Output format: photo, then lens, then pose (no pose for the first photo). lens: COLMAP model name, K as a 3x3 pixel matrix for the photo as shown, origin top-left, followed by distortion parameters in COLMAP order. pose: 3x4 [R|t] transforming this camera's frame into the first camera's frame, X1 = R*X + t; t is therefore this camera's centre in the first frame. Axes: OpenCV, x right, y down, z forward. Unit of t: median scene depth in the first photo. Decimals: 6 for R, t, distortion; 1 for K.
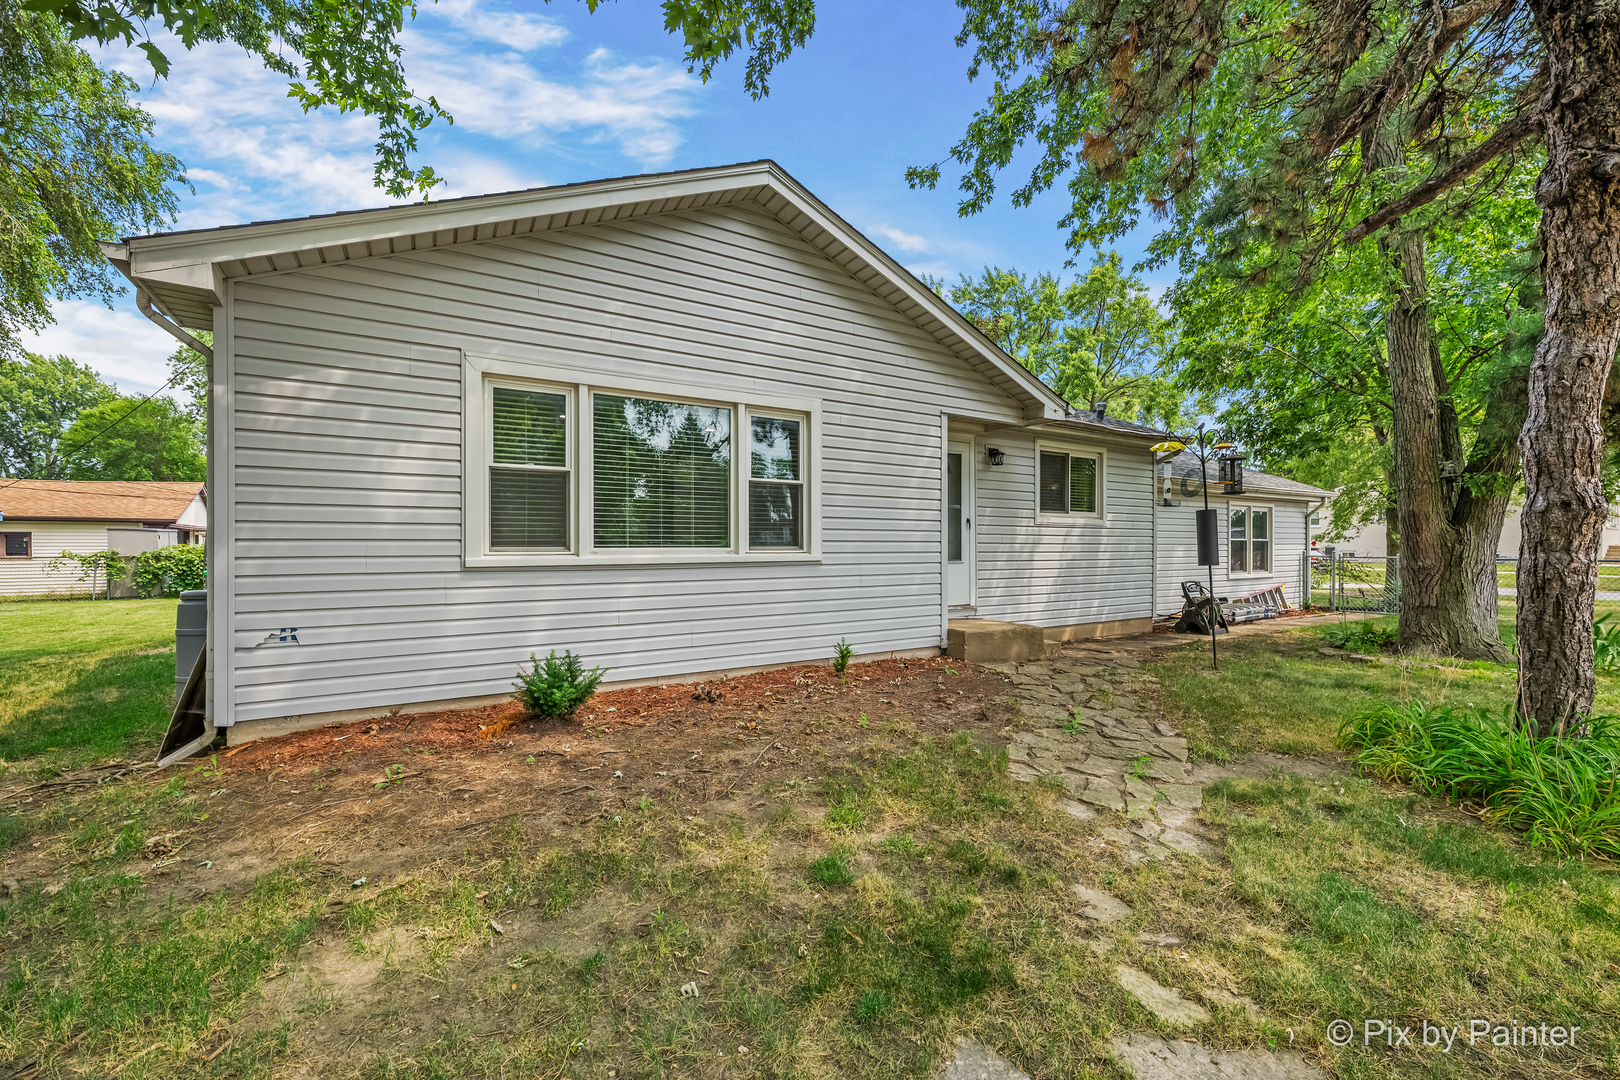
lens RADIAL K [[653.4, 0, 810.1], [0, 653.4, 544.4], [0, 0, 1]] dist [-0.002537, 0.000663]
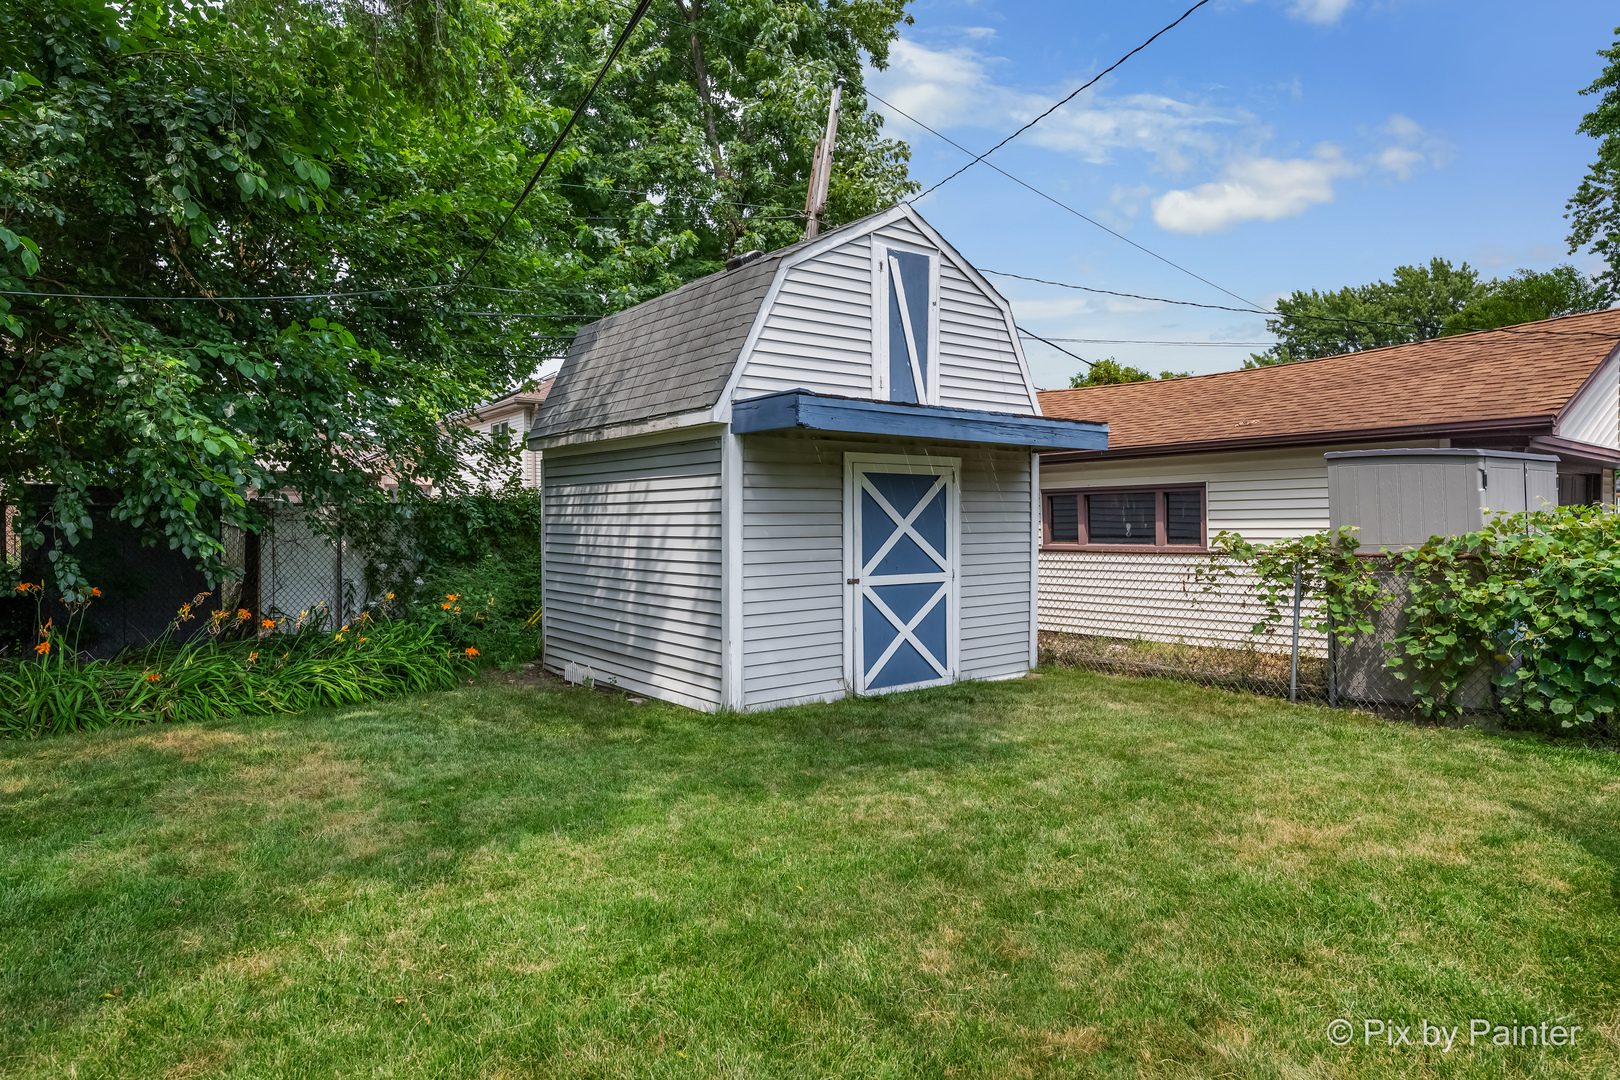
lens RADIAL K [[931.7, 0, 812.0], [0, 931.7, 528.2], [0, 0, 1]] dist [-0.003285, -0.001201]
pose [[0.106014, 0.003998, -0.994357, -0.676360], [0.002033, 0.999989, 0.004237, 0.005235], [0.994363, -0.002471, 0.106004, 0.710378]]
